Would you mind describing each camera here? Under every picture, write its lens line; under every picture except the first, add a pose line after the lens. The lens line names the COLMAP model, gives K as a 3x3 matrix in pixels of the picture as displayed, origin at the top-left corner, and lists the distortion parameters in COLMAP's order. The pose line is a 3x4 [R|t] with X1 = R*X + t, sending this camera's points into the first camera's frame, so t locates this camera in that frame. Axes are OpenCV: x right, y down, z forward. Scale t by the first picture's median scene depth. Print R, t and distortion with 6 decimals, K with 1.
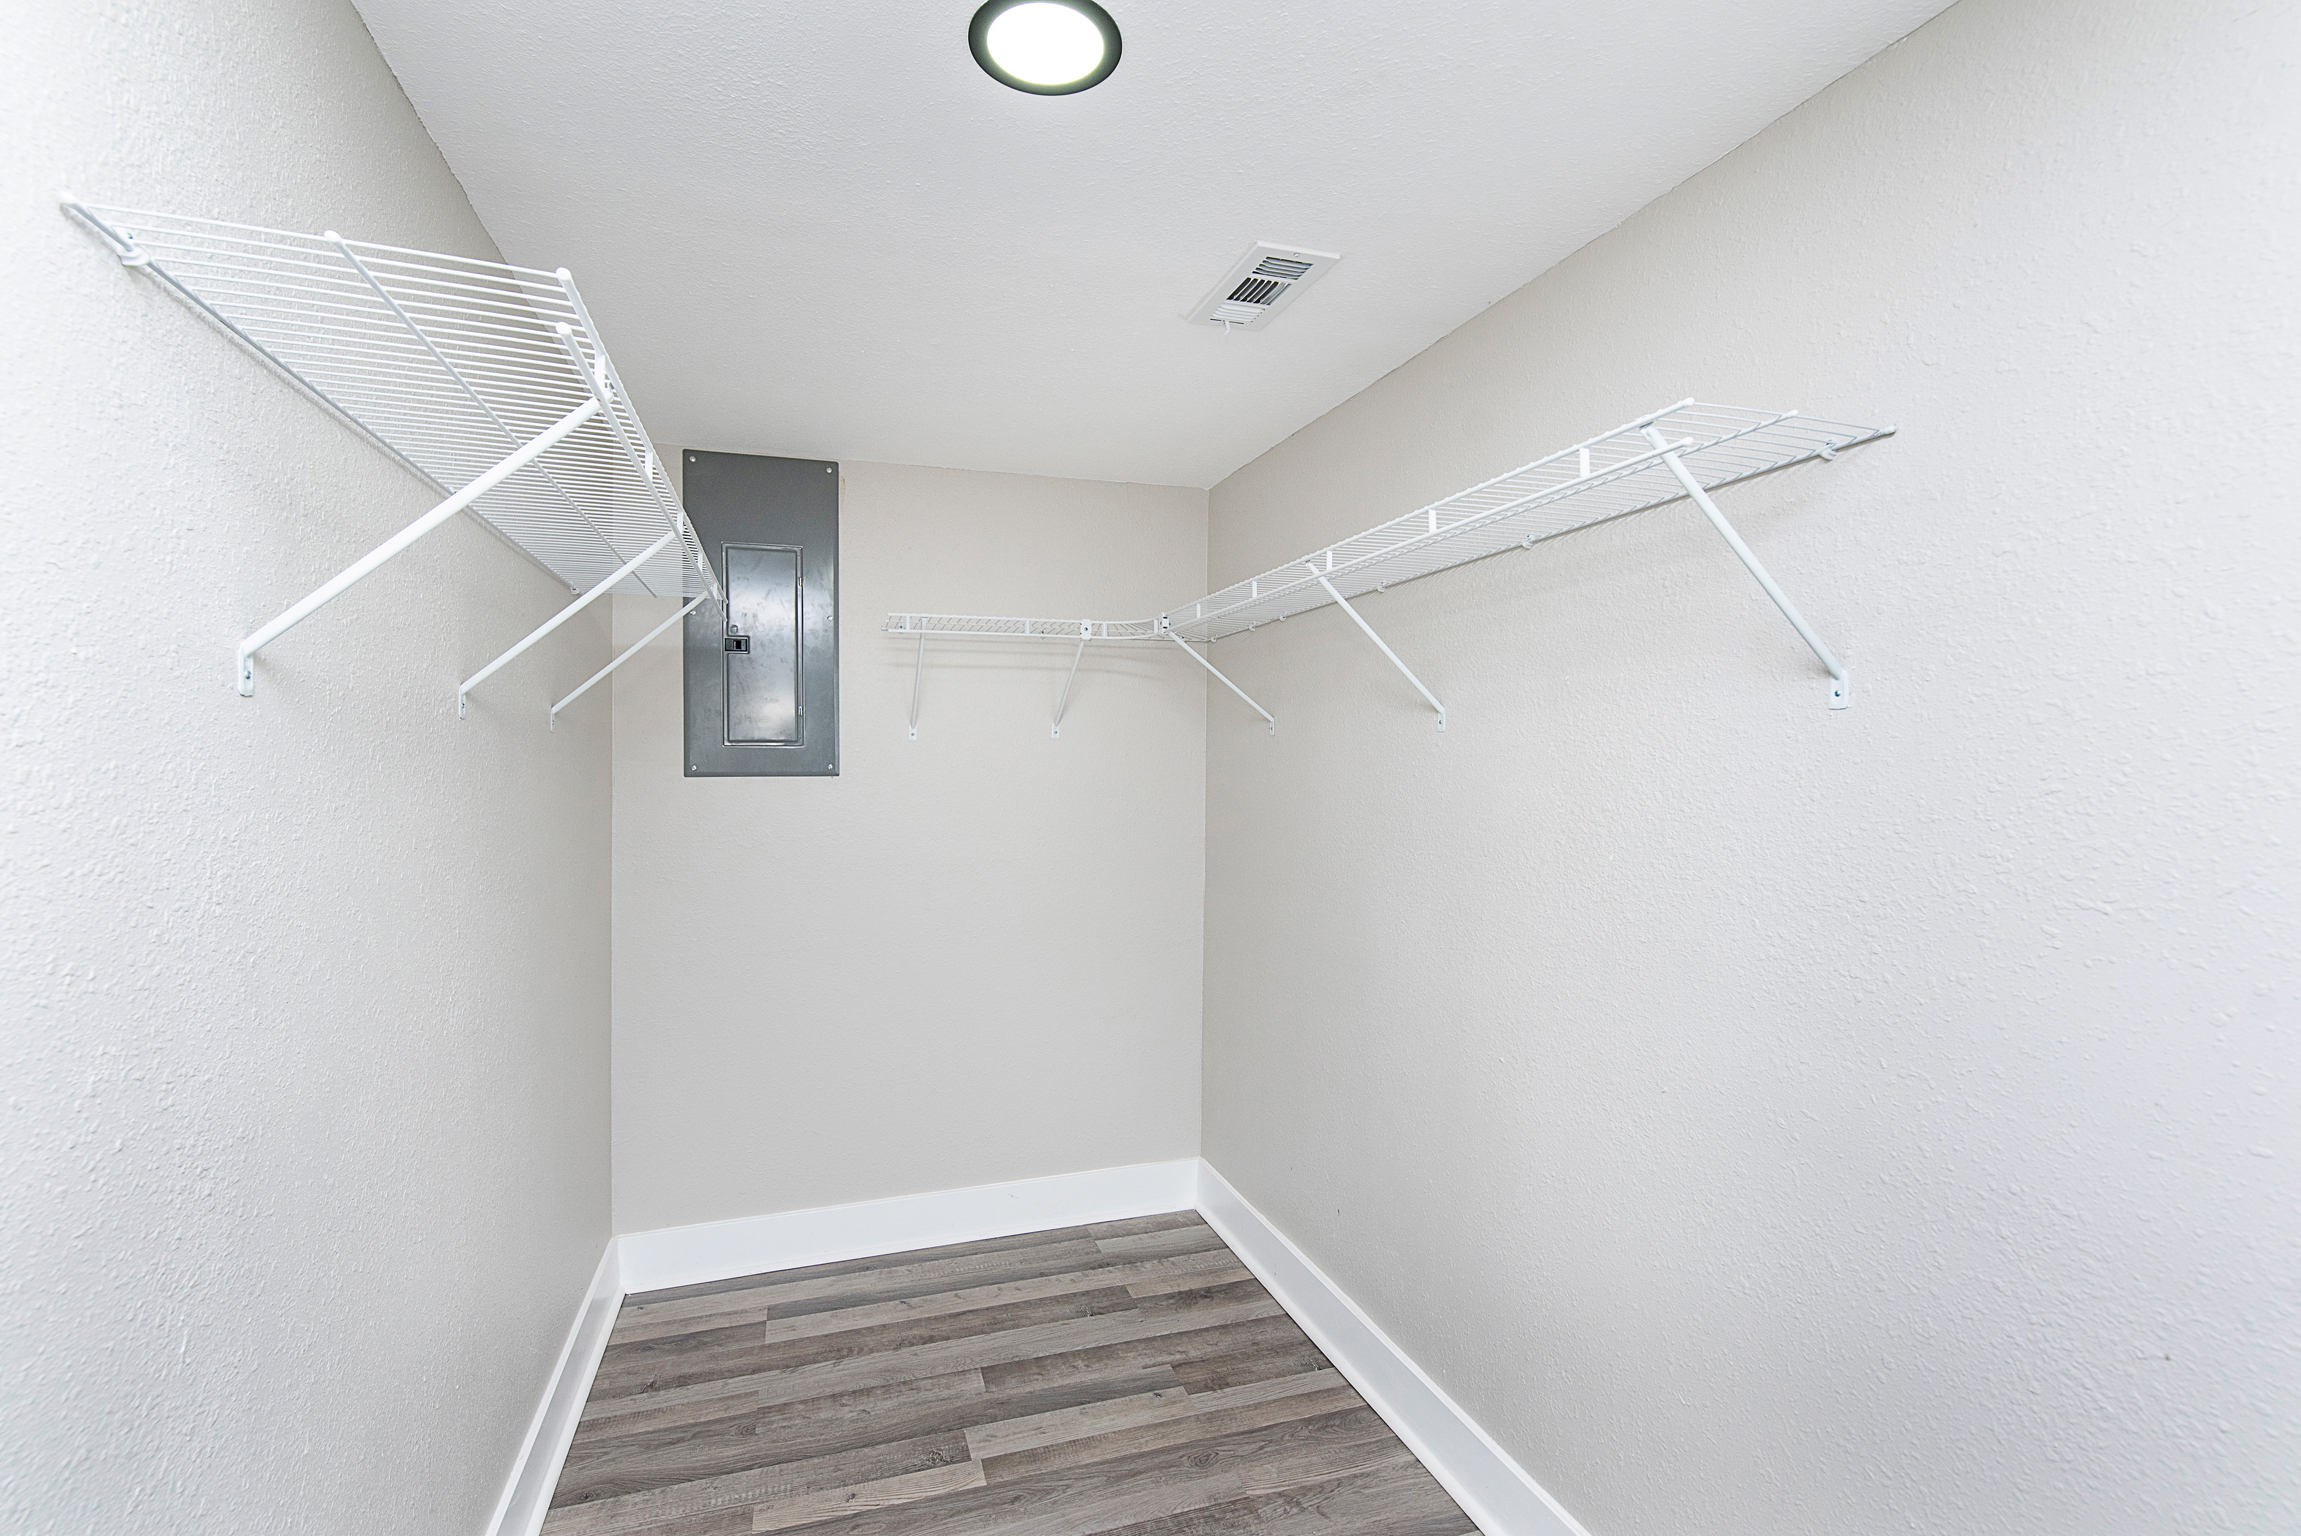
lens RADIAL K [[980.2, 0, 1123.5], [0, 980.2, 766.1], [0, 0, 1]] dist [0.001846, -0.000995]
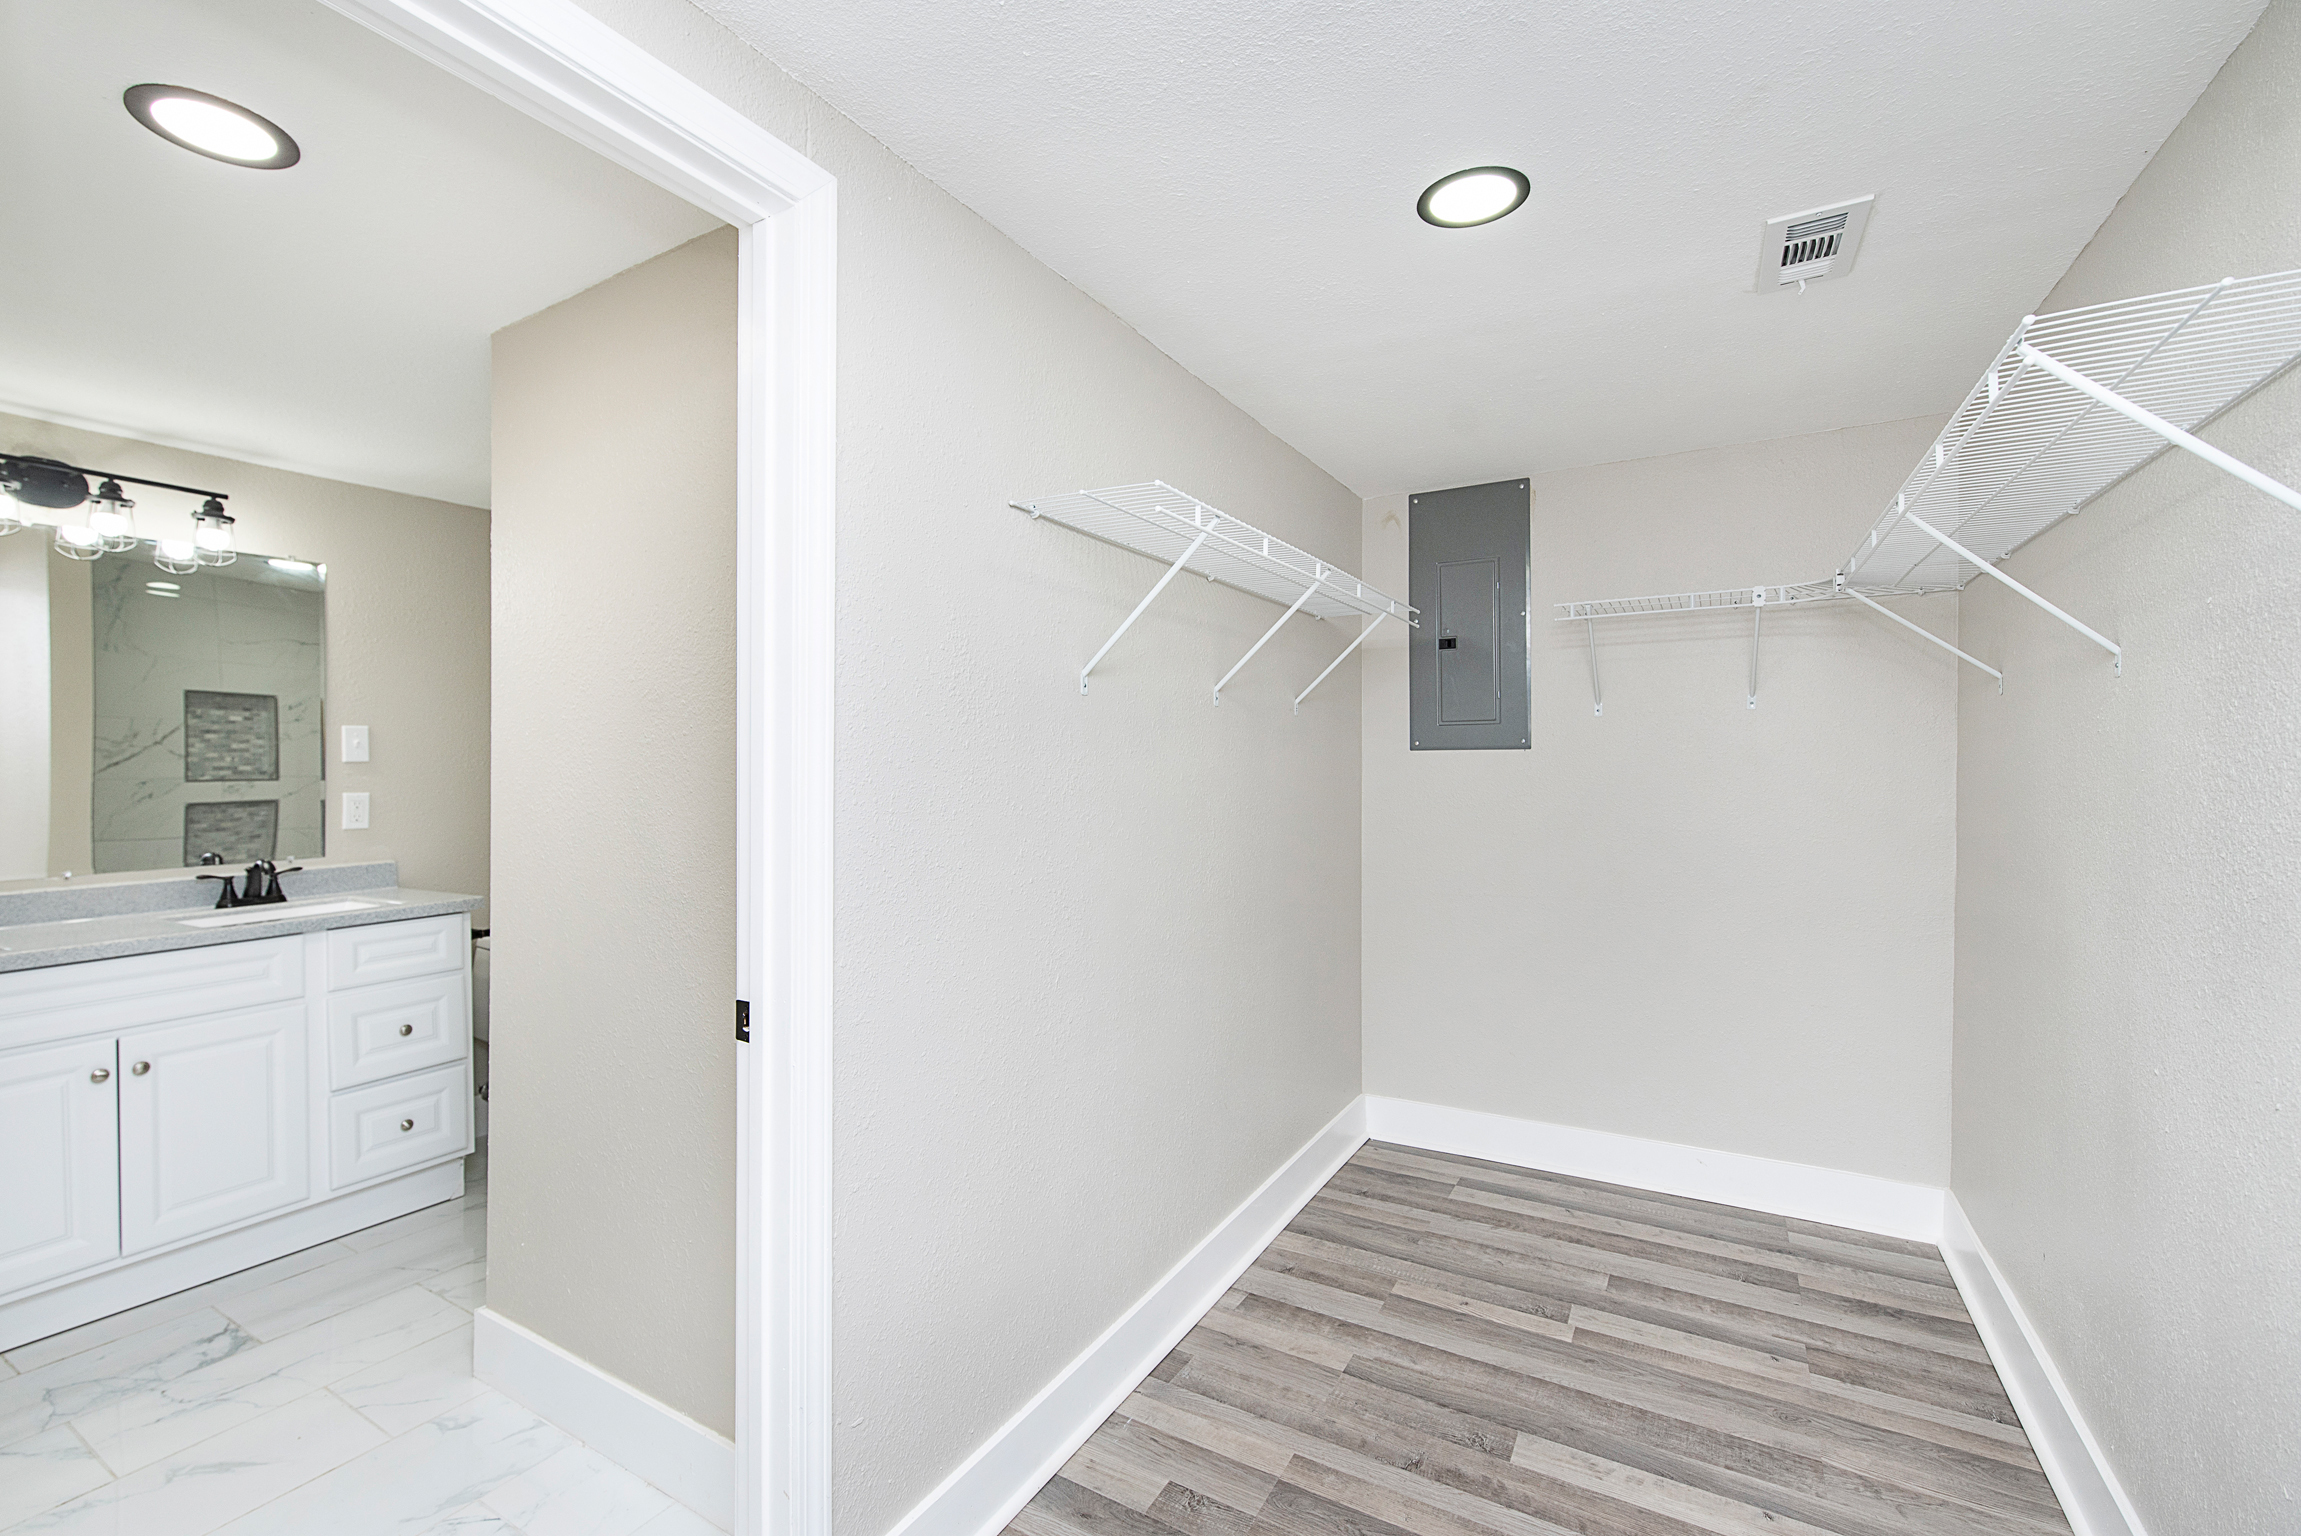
lens RADIAL K [[980.2, 0, 1123.5], [0, 980.2, 766.1], [0, 0, 1]] dist [0.001846, -0.000995]
pose [[0.652084, 0.004732, -0.758132, 0.321606], [-0.001146, 0.999986, 0.005256, 0.029254], [0.758146, -0.002558, 0.652080, -0.138546]]
